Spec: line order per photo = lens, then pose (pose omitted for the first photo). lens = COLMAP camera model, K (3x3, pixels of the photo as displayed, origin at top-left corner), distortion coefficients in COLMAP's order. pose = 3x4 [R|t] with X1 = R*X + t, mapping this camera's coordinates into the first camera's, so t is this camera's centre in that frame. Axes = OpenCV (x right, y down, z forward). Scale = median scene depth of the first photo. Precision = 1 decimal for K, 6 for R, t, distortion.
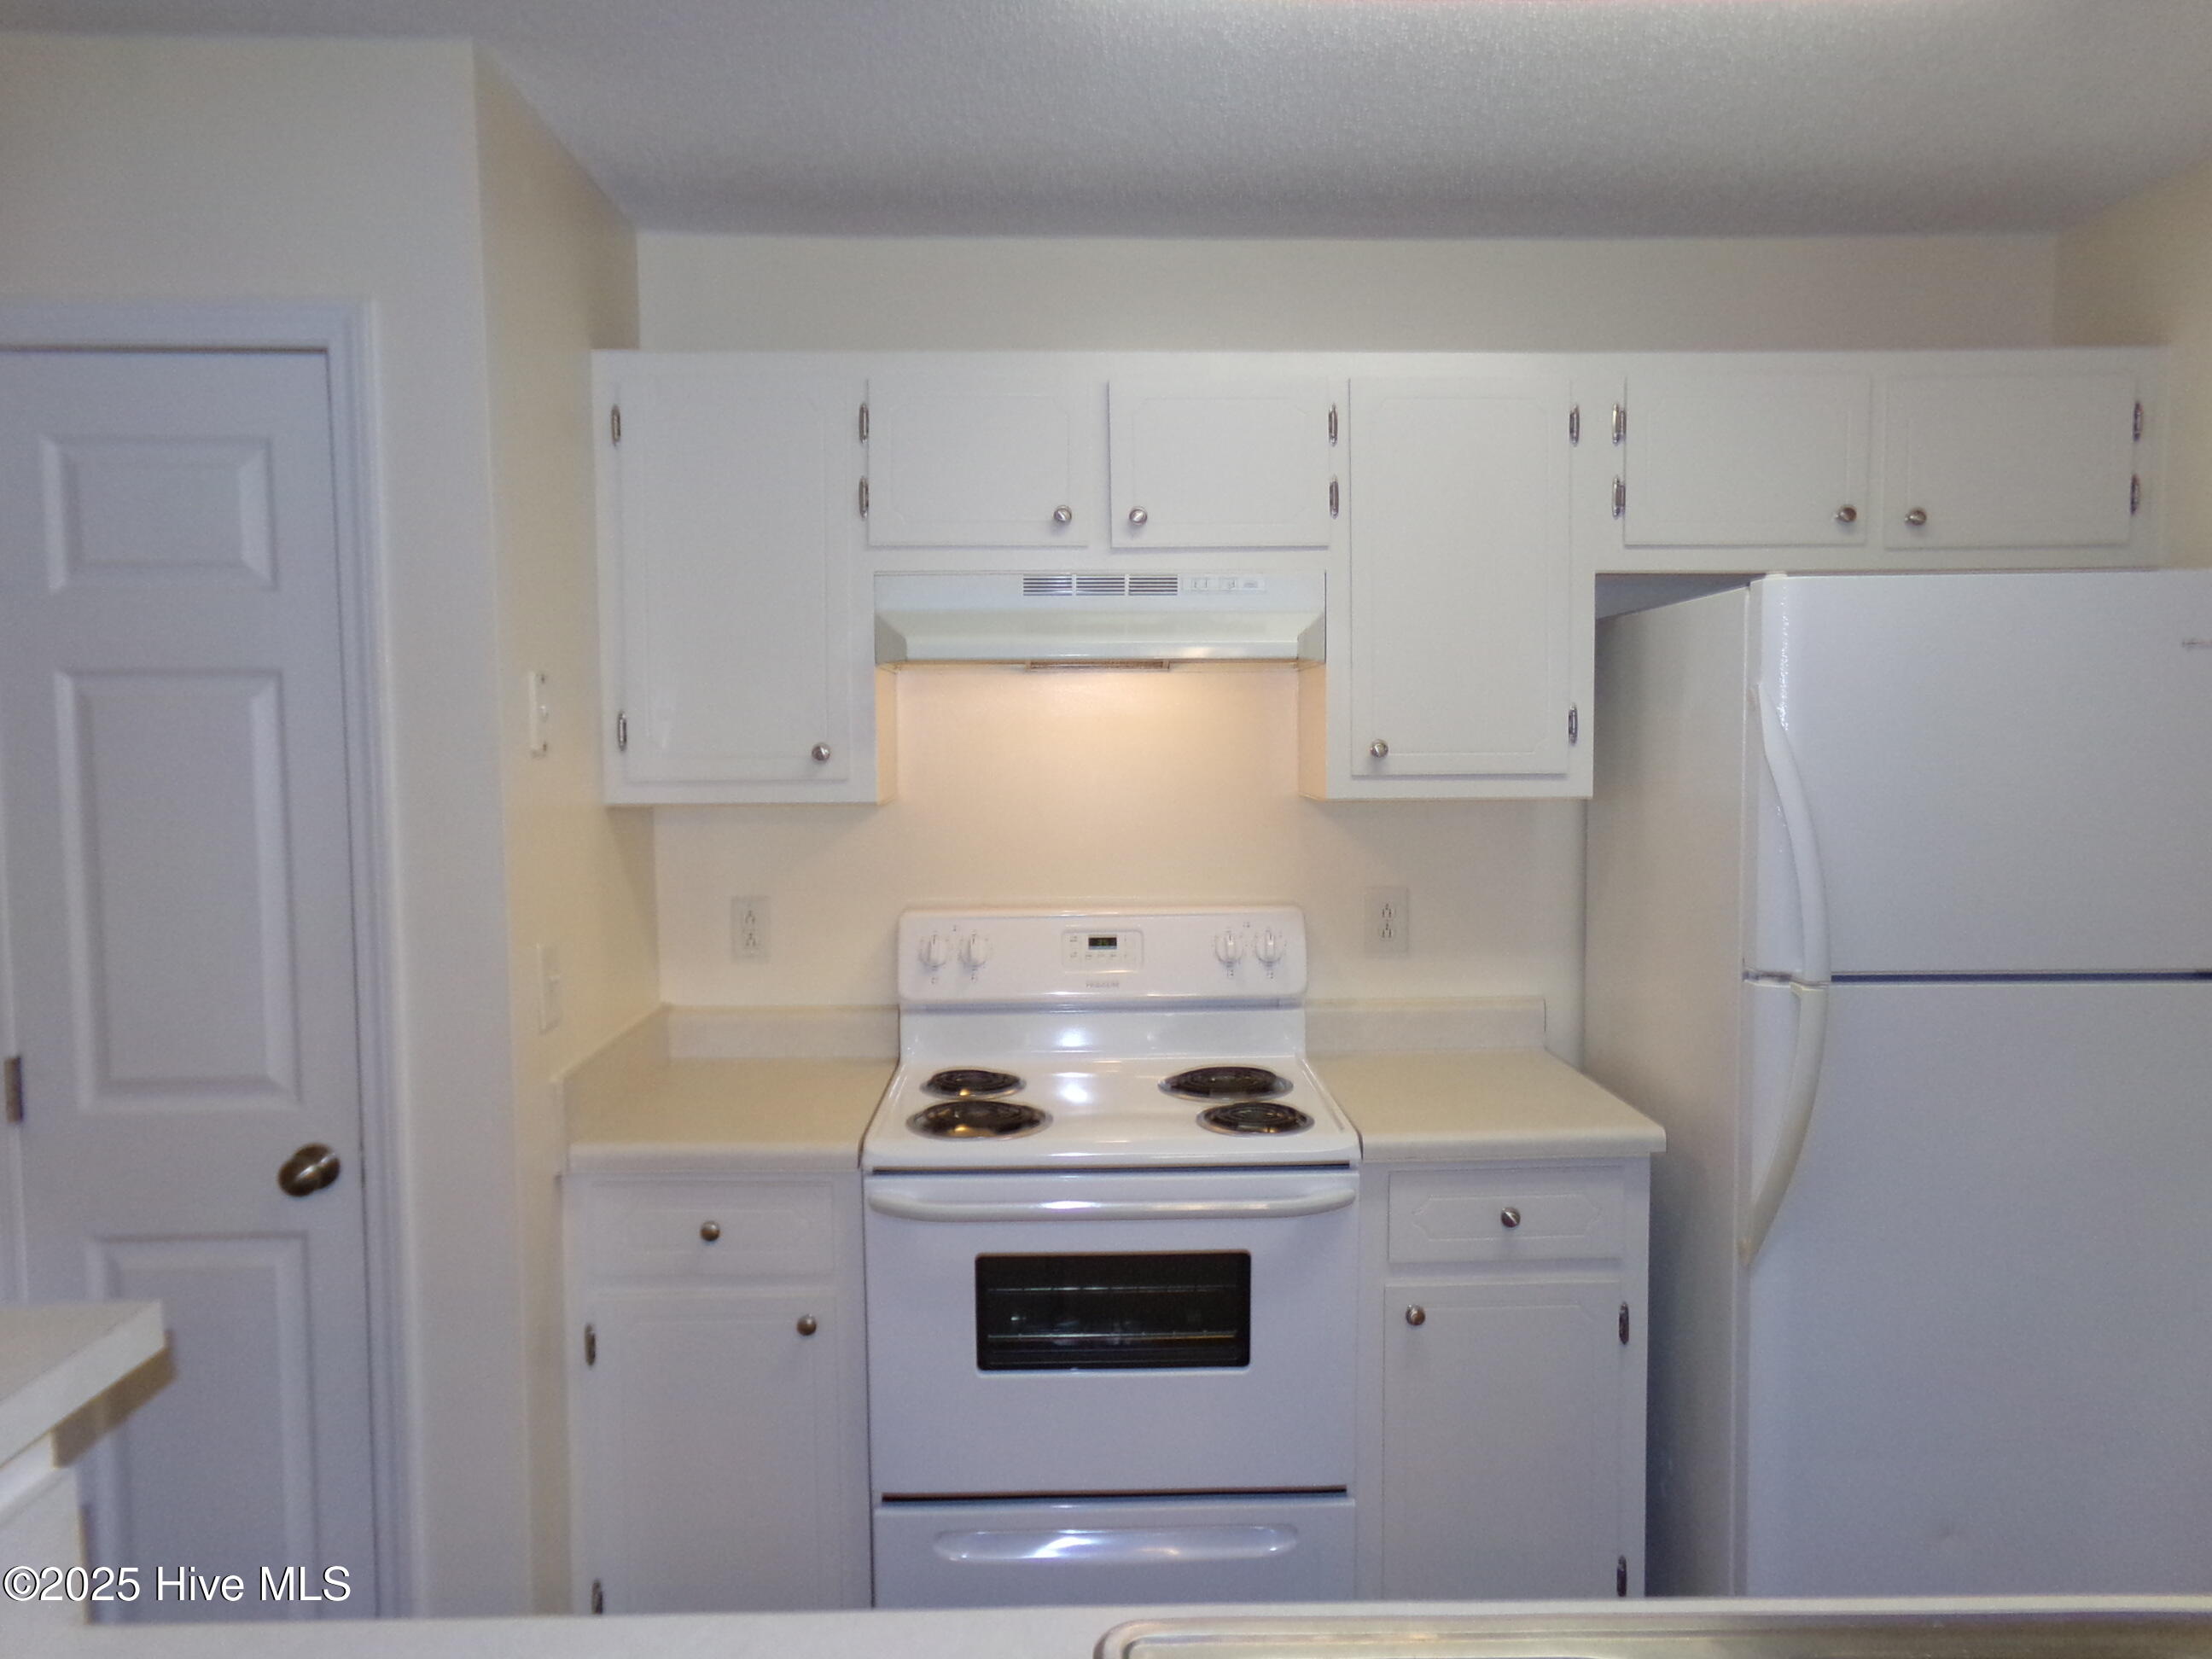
lens RADIAL K [[1507.1, 0, 1094.1], [0, 1507.1, 825.5], [0, 0, 1]] dist [-0.008313, 0.002183]
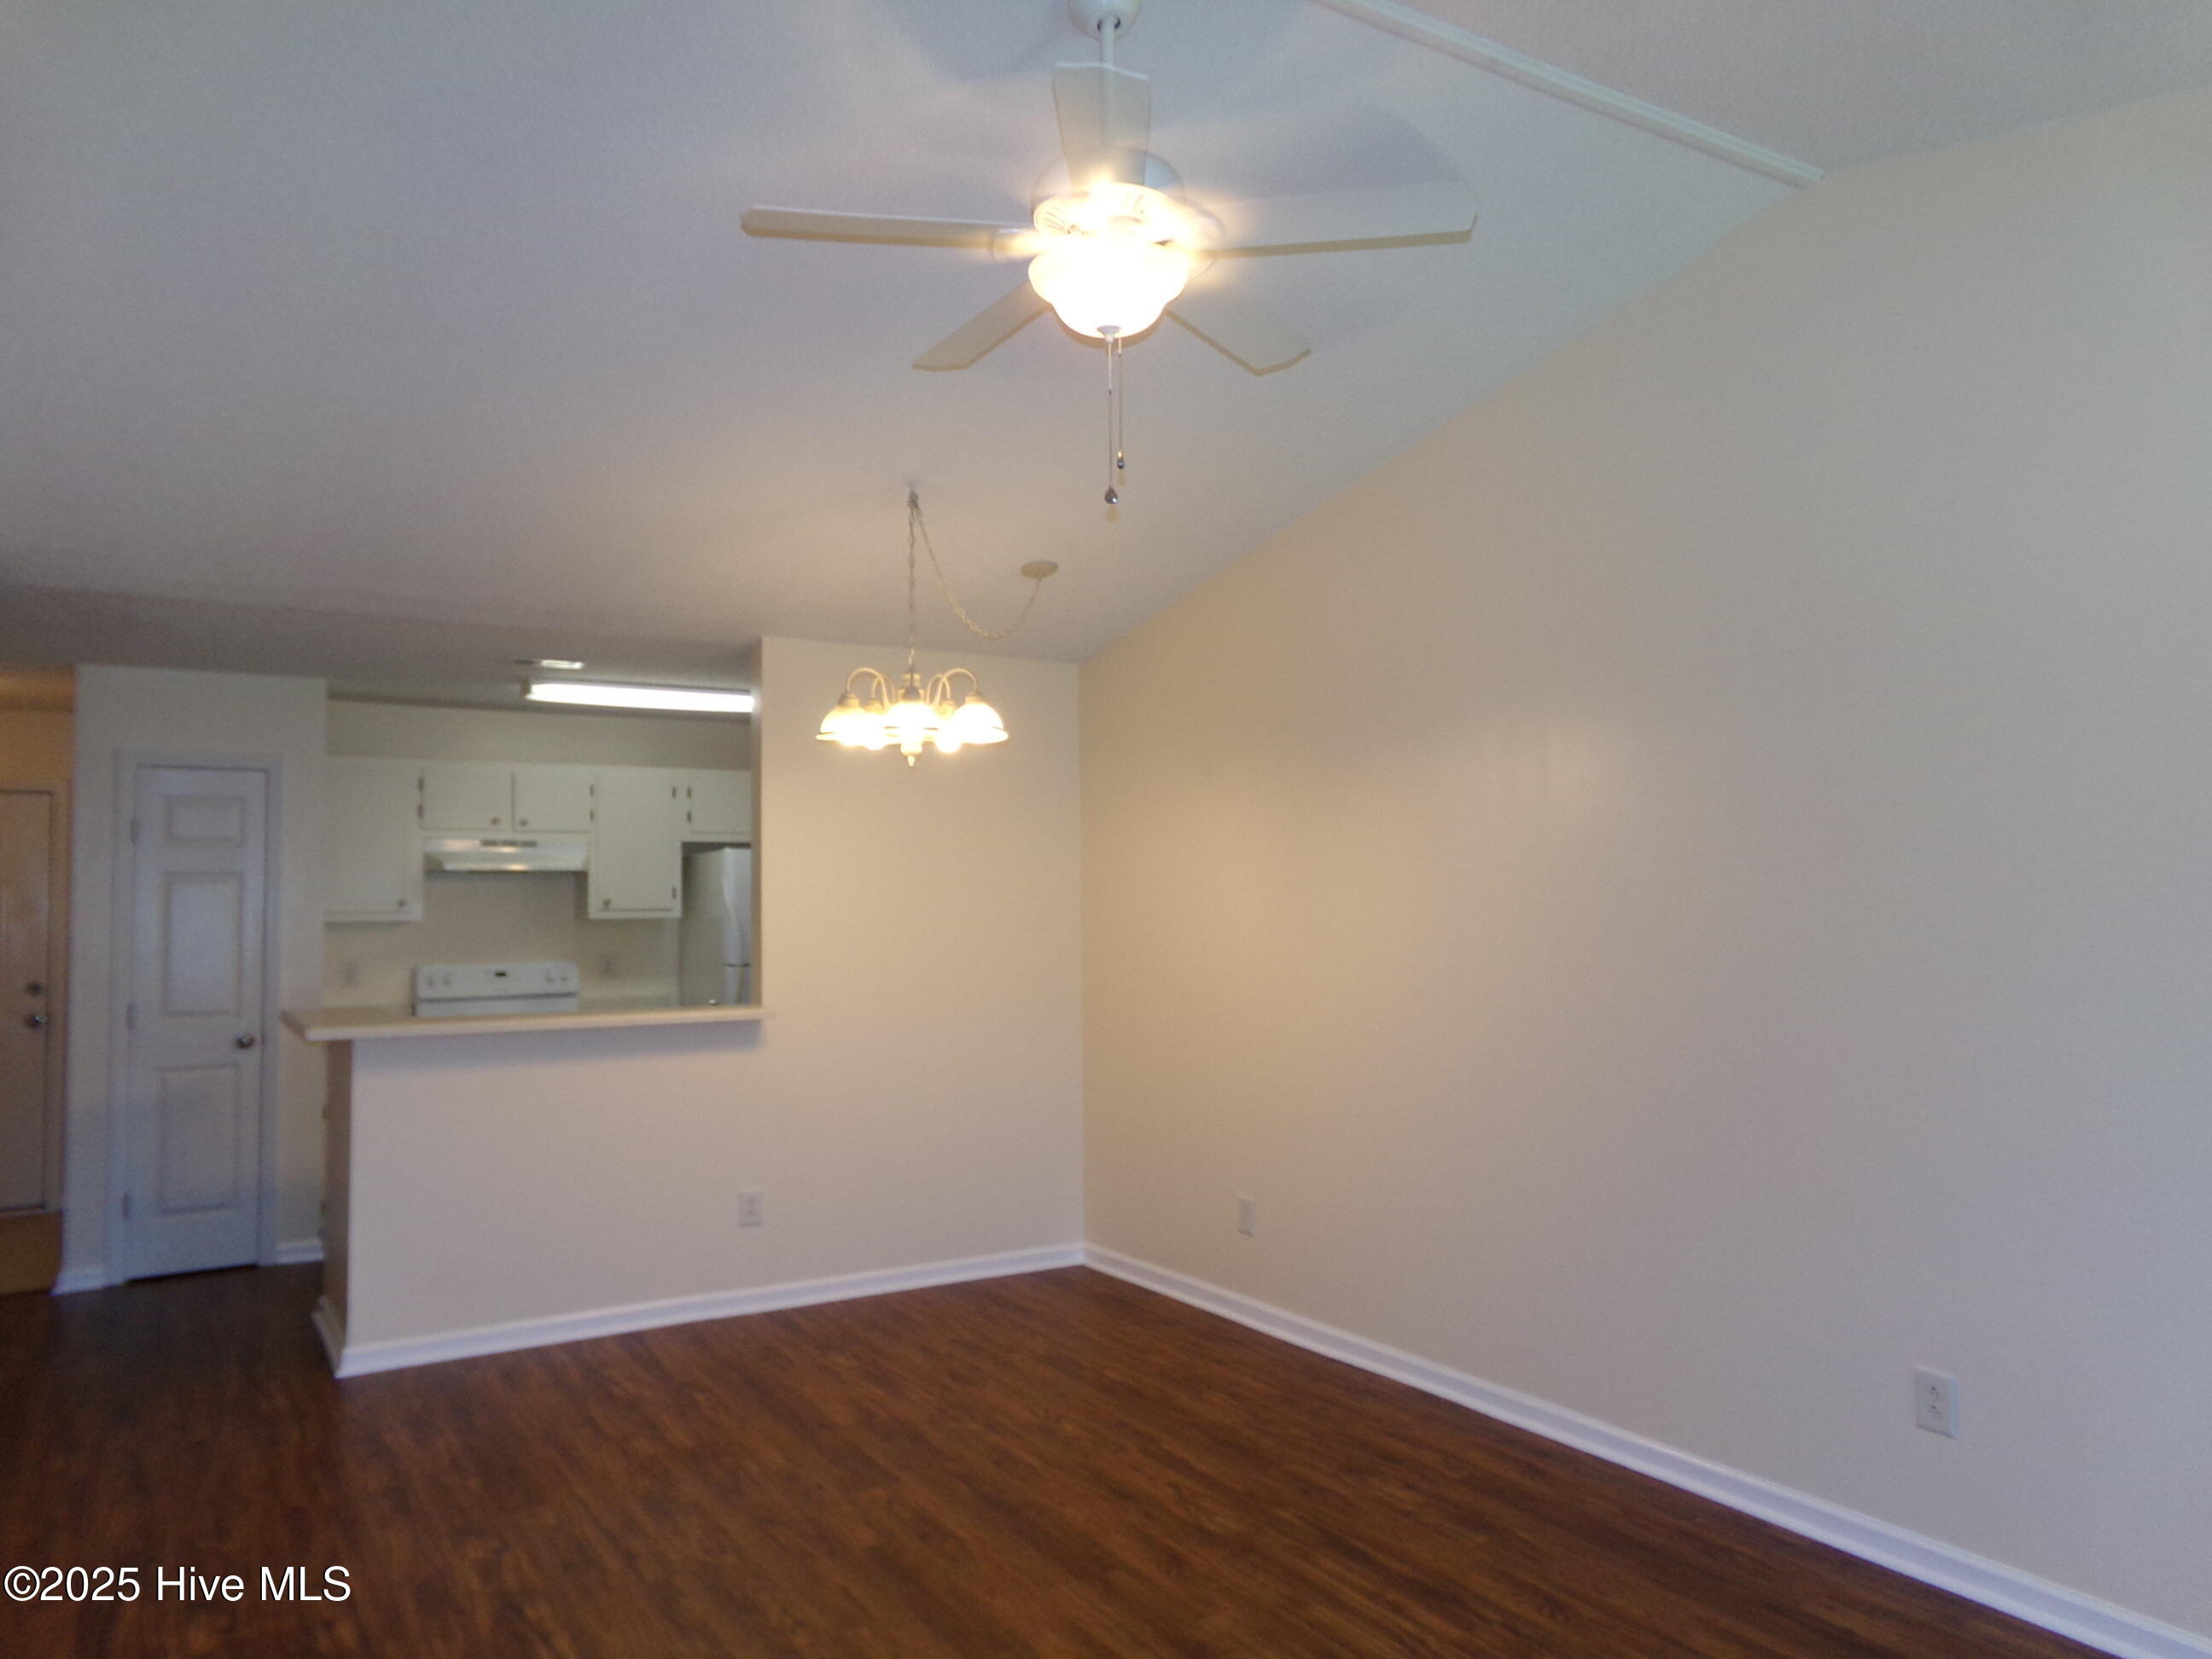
lens RADIAL K [[1507.1, 0, 1092.4], [0, 1507.1, 831.9], [0, 0, 1]] dist [-0.008313, 0.002183]
pose [[0.859925, 0.023949, 0.509858, -0.490044], [0.032966, 0.994207, -0.102302, 0.145634], [-0.509354, 0.104780, 0.854154, -1.971928]]
